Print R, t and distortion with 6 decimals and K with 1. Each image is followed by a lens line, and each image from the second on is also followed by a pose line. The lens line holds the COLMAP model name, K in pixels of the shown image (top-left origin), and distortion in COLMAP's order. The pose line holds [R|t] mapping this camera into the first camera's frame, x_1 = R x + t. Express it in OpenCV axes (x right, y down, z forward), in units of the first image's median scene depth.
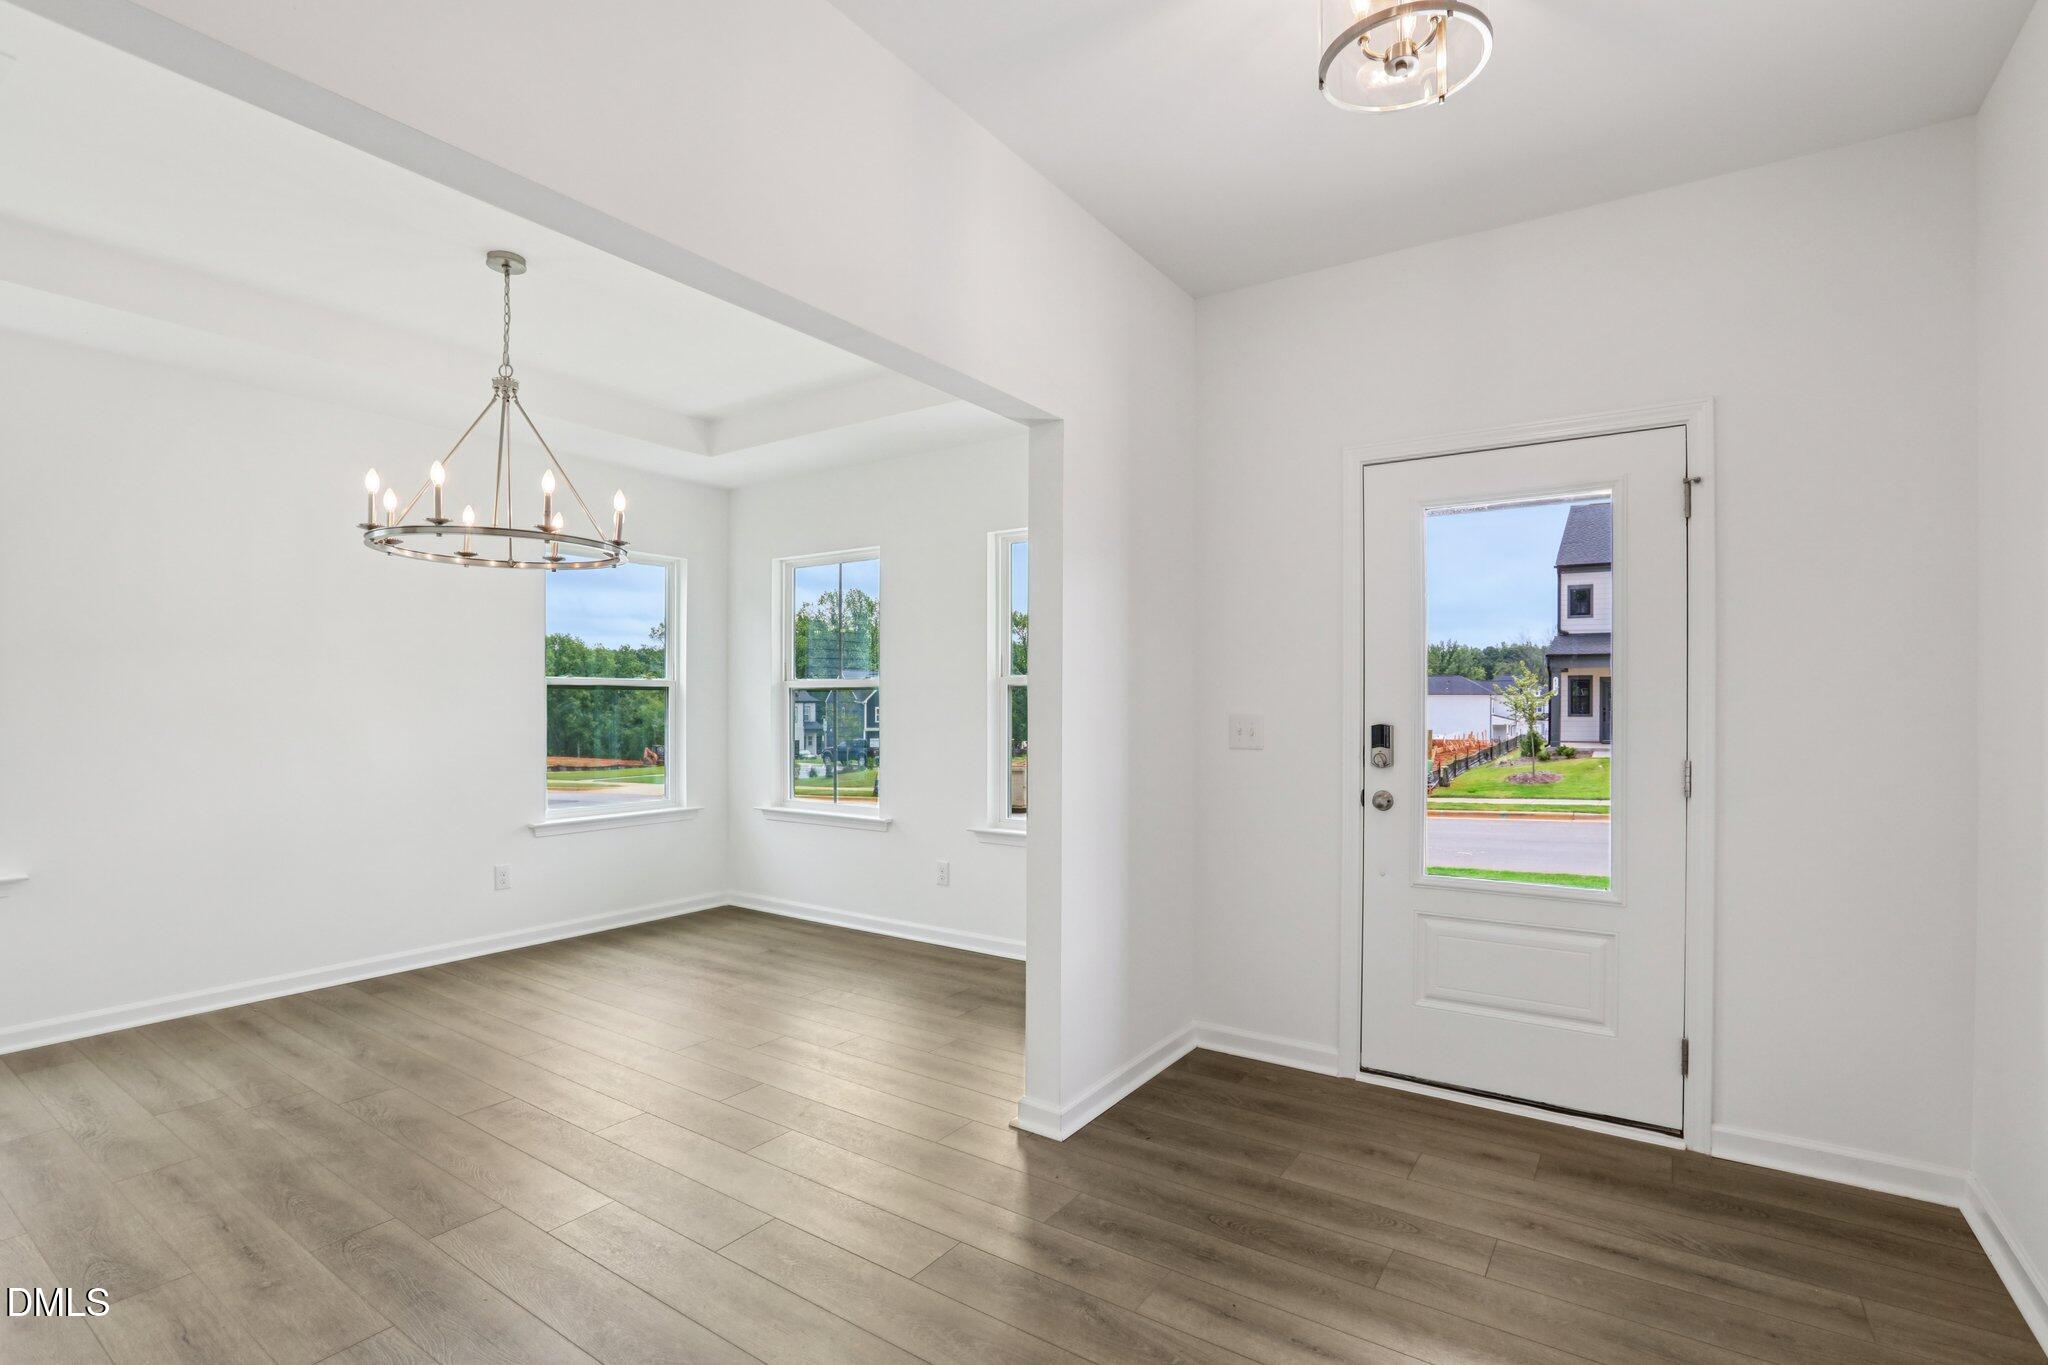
lens RADIAL K [[948.1, 0, 1030.5], [0, 948.1, 708.6], [0, 0, 1]] dist [-0.054116, 0.015202]
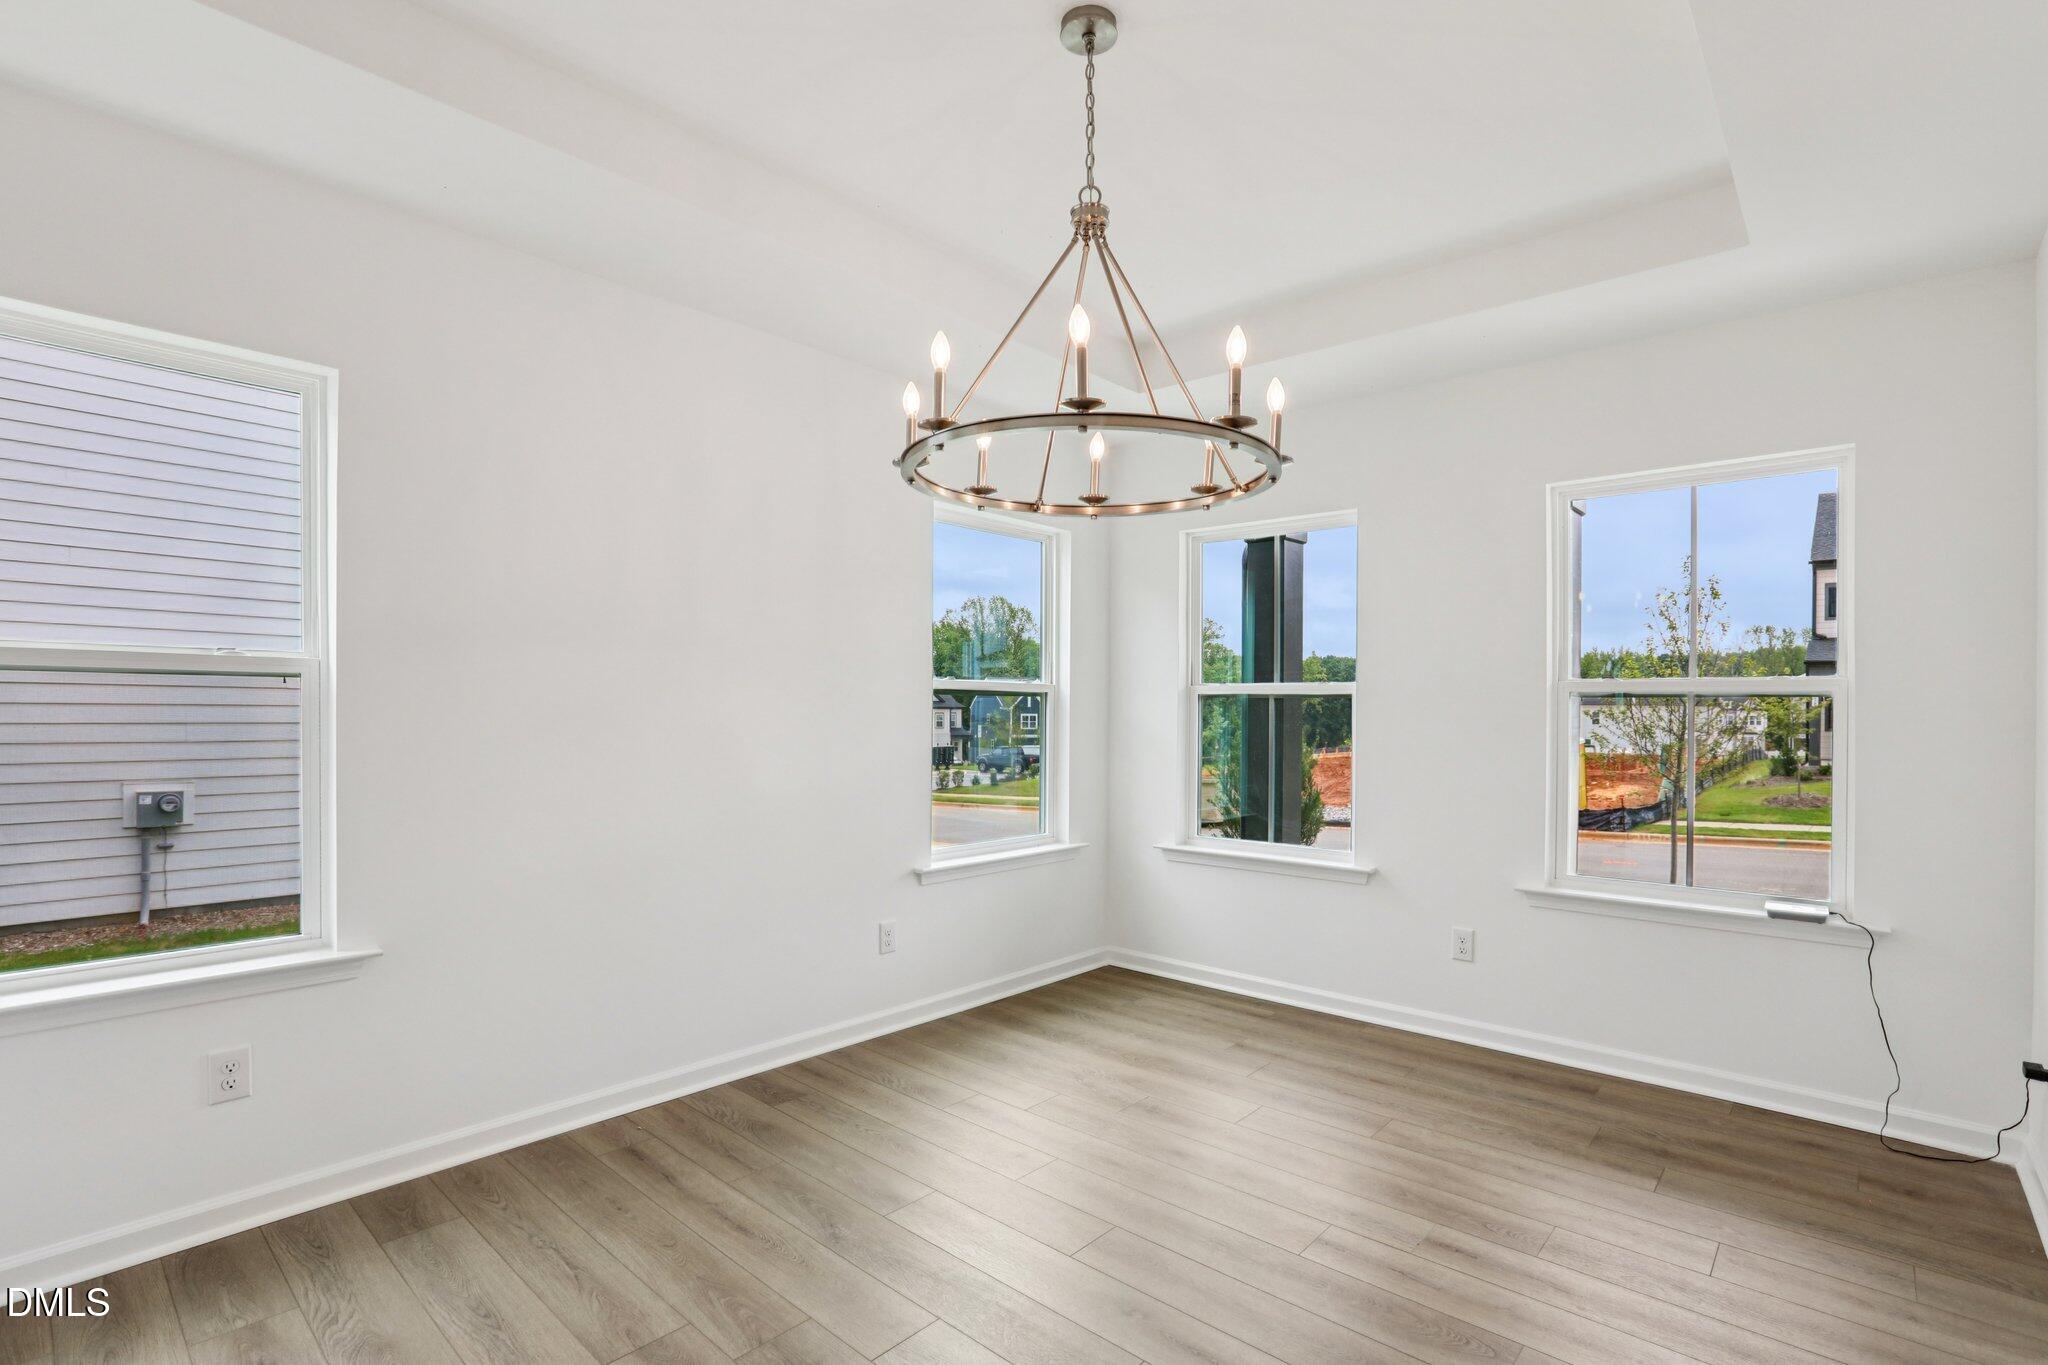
lens RADIAL K [[941.8, 0, 1020.5], [0, 941.8, 717.8], [0, 0, 1]] dist [-0.081015, 0.040600]
pose [[0.990732, 0.008313, -0.135573, -0.320758], [-0.007985, 0.999964, 0.002962, -0.003846], [0.135593, -0.001852, 0.990763, 0.223492]]
